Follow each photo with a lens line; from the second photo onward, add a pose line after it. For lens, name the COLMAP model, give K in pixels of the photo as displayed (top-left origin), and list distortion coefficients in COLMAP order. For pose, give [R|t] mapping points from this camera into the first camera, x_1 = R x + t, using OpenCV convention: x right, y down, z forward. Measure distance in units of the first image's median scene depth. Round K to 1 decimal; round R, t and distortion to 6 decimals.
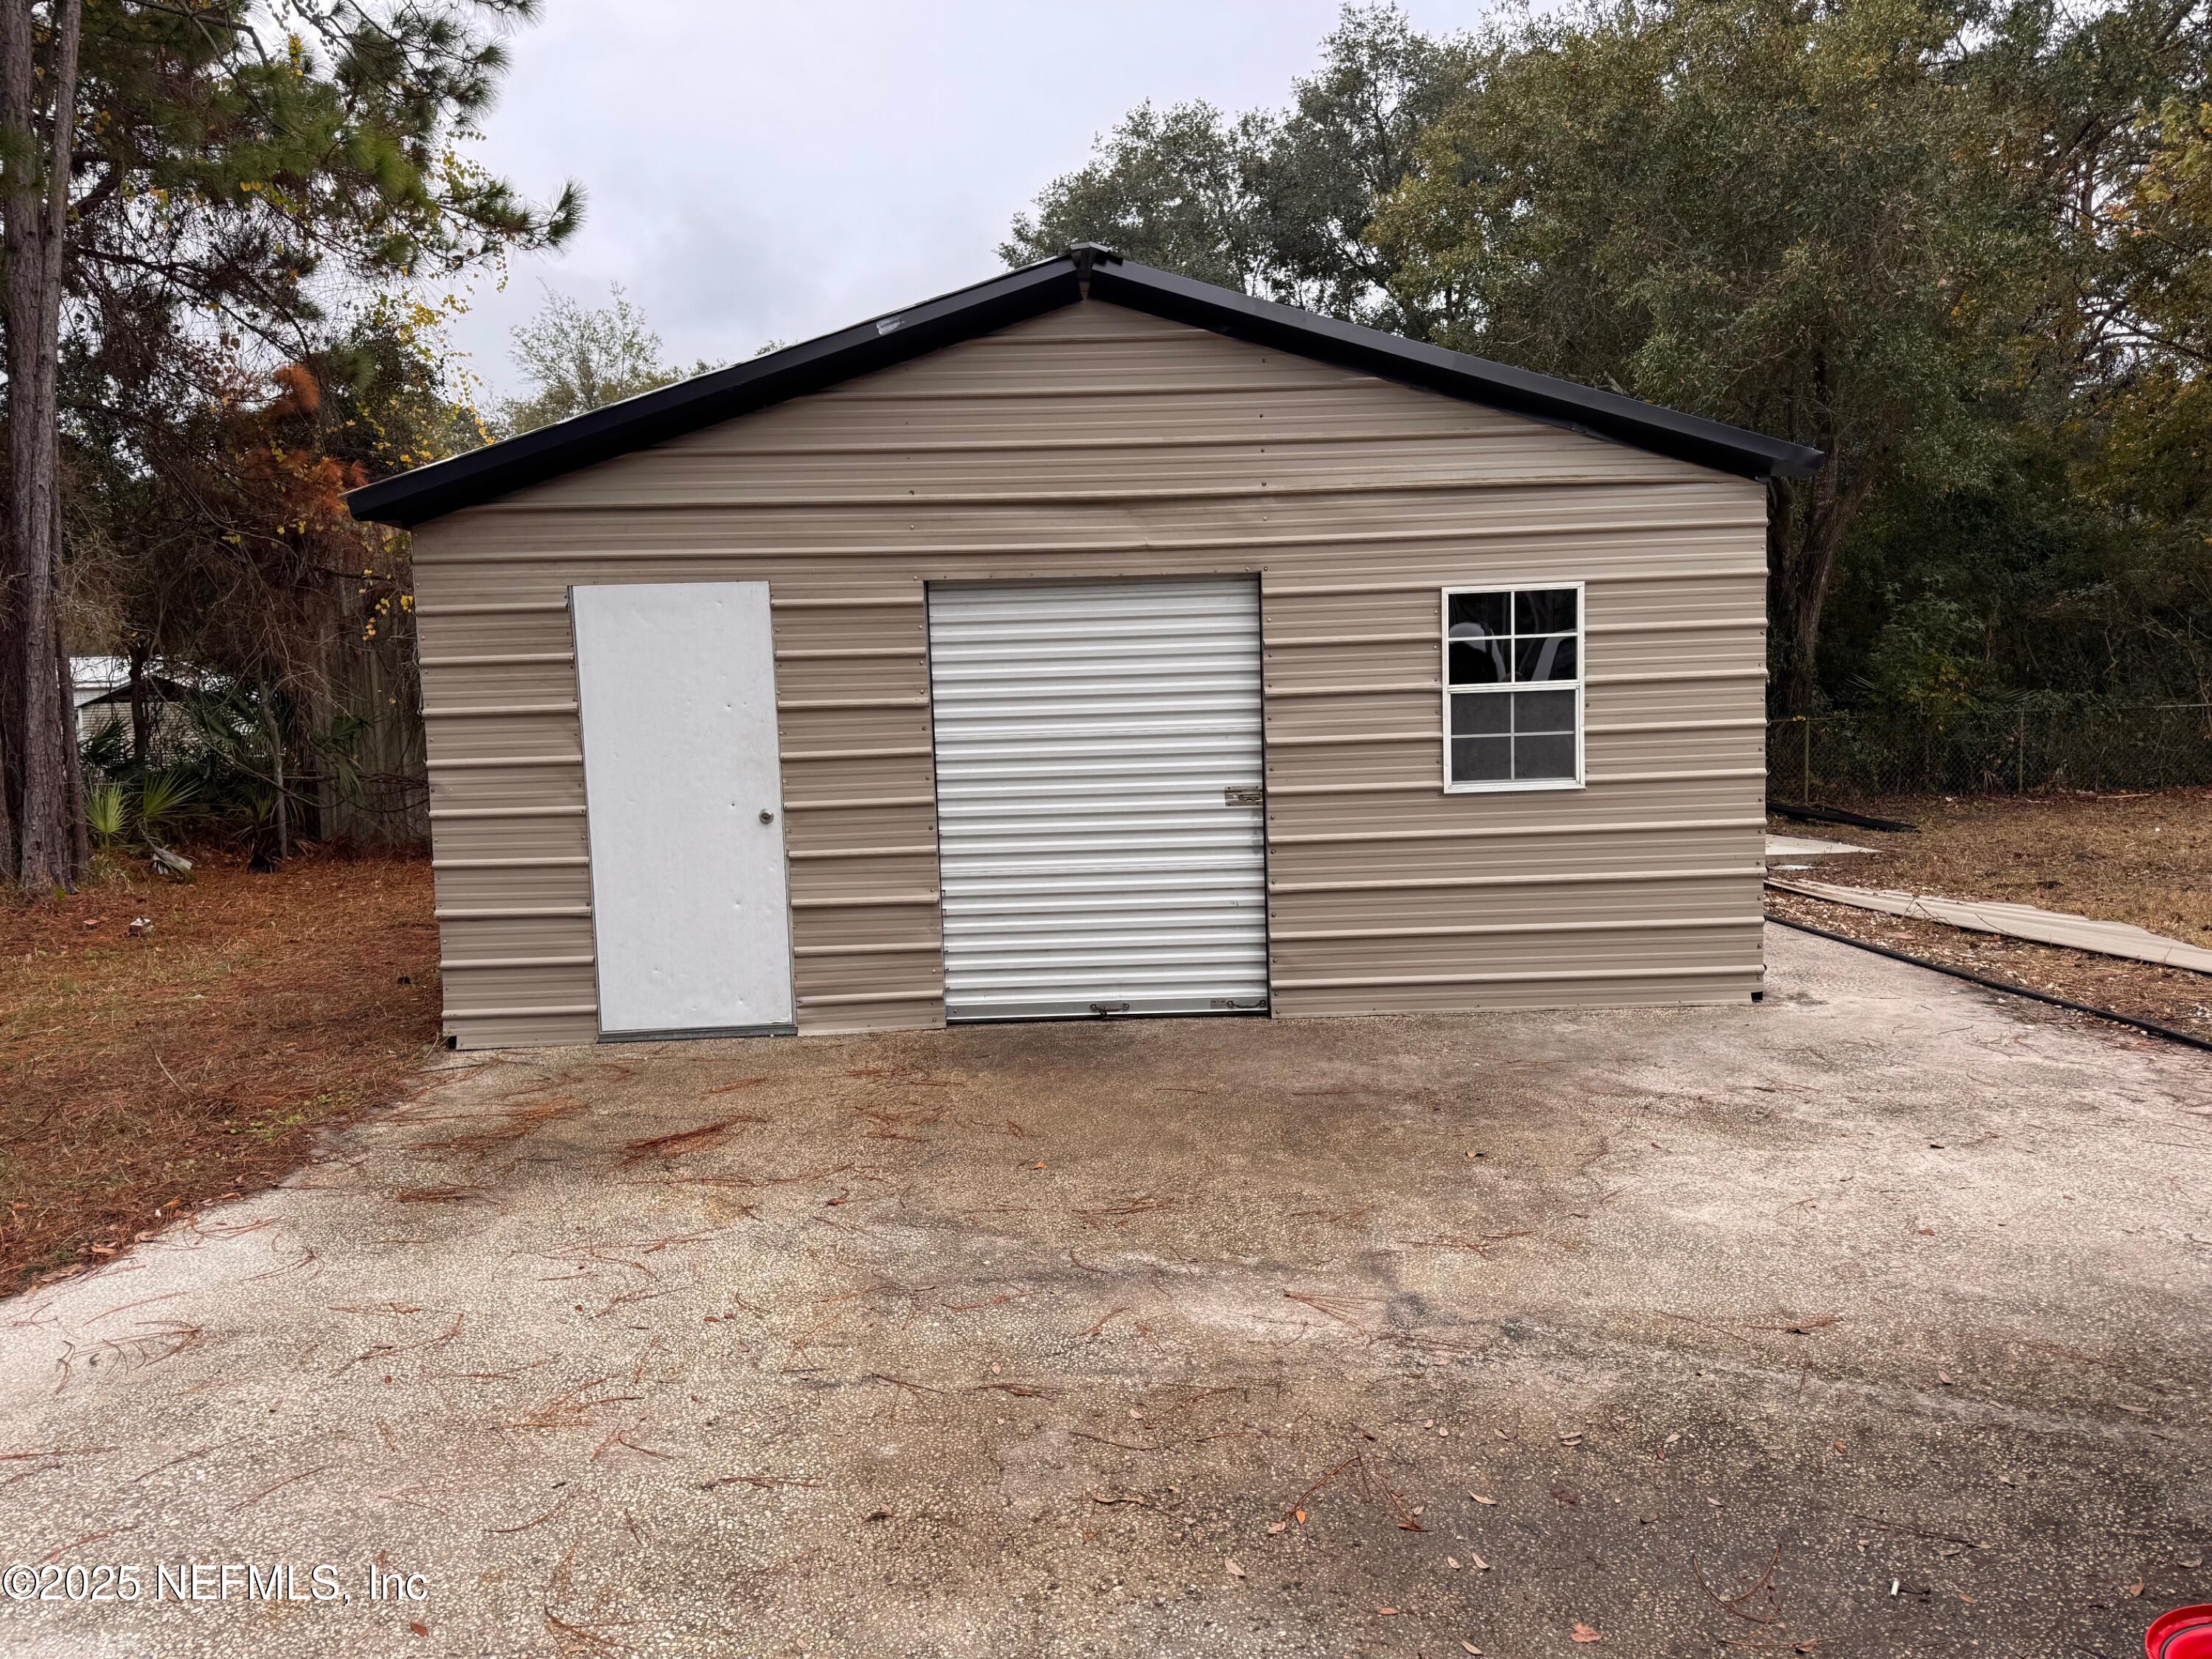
lens RADIAL K [[1549.5, 0, 1061.2], [0, 1549.5, 827.6], [0, 0, 1]] dist [0.009479, 0.002532]
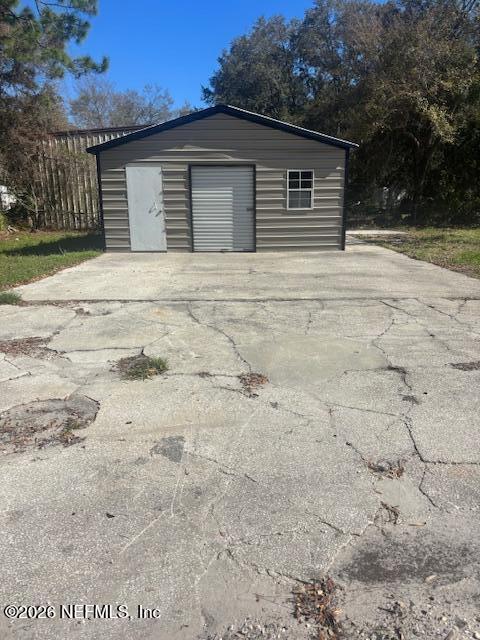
lens RADIAL K [[448.3, 0, 240.0], [0, 448.3, 320.0], [0, 0, 1]] dist [0.009479, 0.002532]
pose [[0.999791, 0.018091, 0.009503, 0.076370], [-0.019528, 0.982811, 0.183580, 0.069272], [-0.006018, -0.183727, 0.982959, -0.592554]]
